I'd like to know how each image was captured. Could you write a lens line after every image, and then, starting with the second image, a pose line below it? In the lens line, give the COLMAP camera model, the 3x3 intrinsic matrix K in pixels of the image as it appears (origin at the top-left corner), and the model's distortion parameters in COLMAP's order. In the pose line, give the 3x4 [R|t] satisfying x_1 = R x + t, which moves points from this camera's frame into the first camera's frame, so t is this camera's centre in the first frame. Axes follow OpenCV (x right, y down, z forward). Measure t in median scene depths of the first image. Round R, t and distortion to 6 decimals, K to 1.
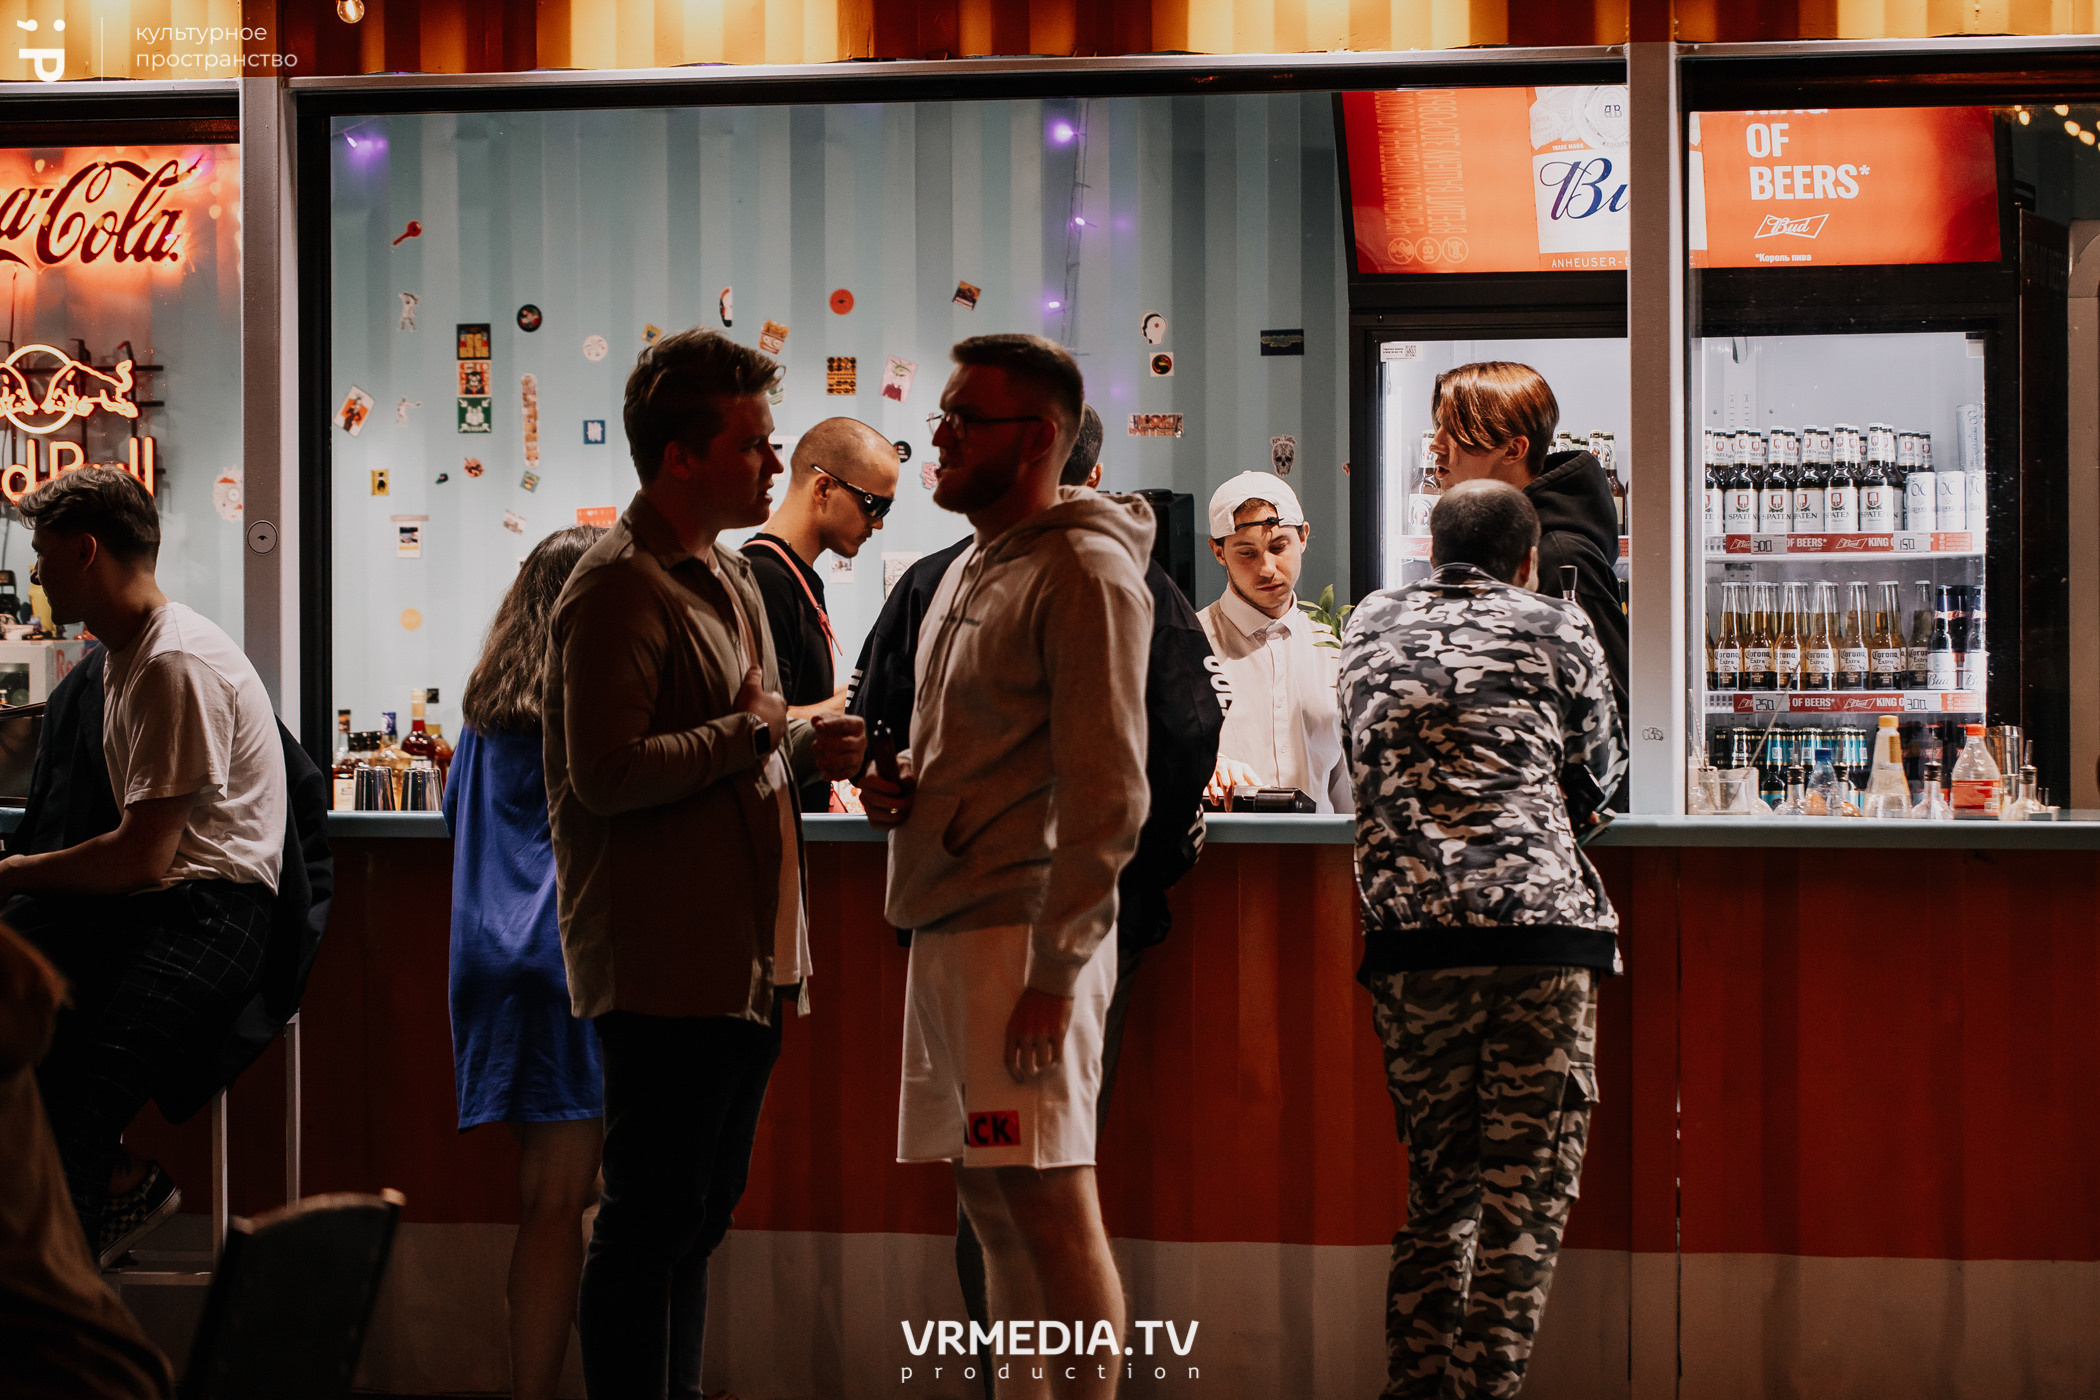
lens RADIAL K [[6183.5, 0, 1050.0], [0, 6183.5, 700.0], [0, 0, 1]] dist [0.077510, 1.664421]
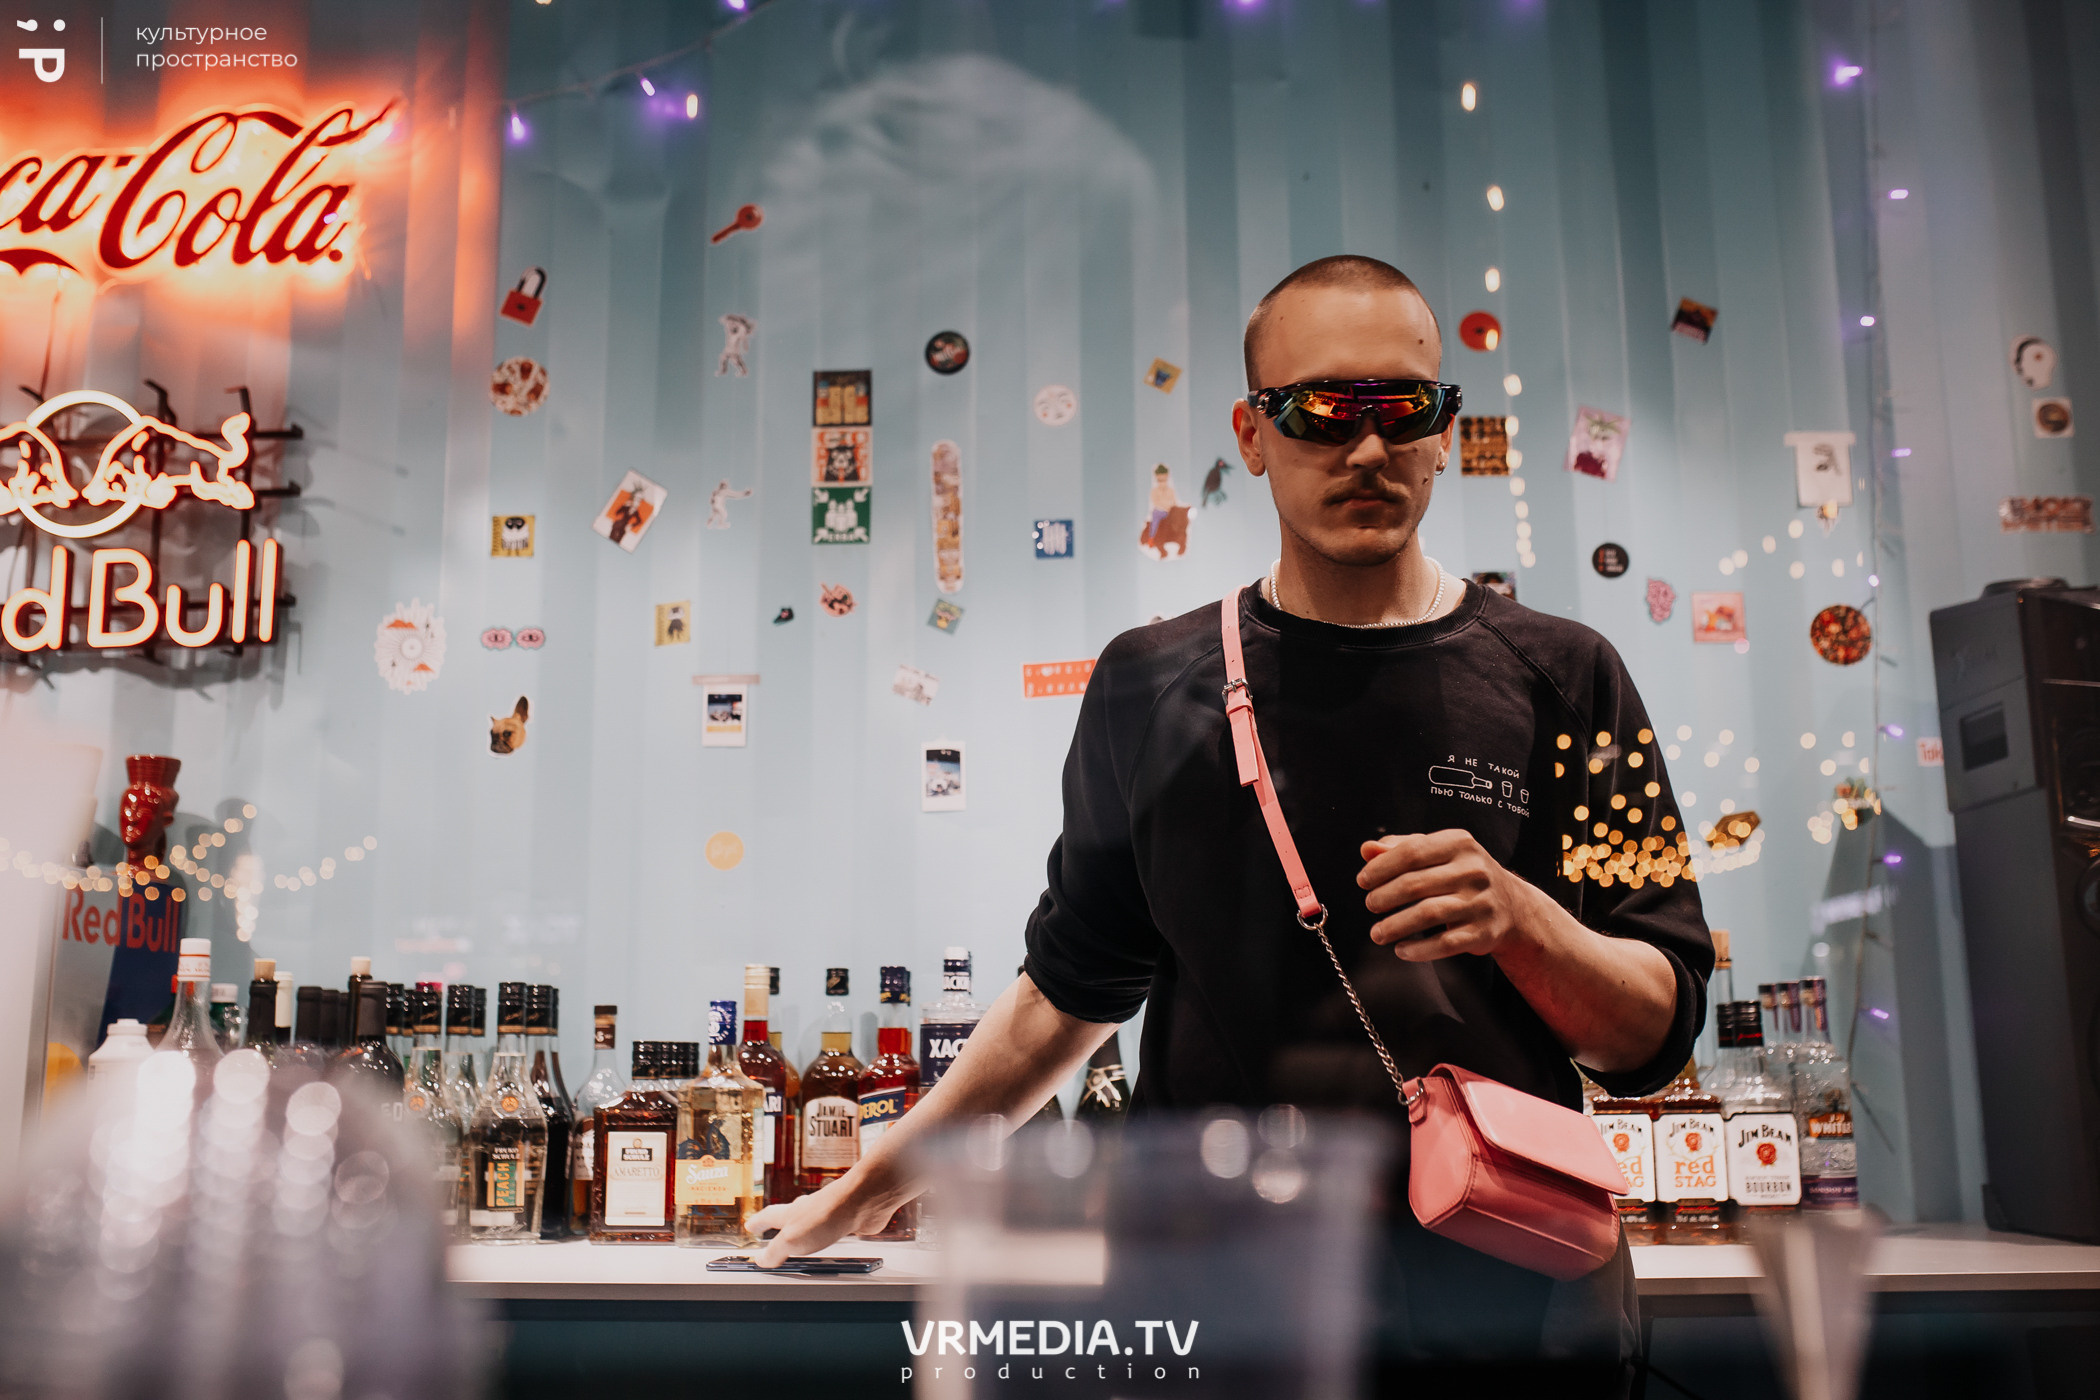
lens RADIAL K [[2038.6, 0, 1021.7], [0, 2038.6, 702.6], [0, 0, 1]] dist [-0.058751, 0.085864]
pose [[0.970568, 0.039784, 0.237519, -0.121210], [0.008425, 0.980048, -0.198582, 0.011448], [-0.240680, 0.194739, 0.950868, 0.802899]]
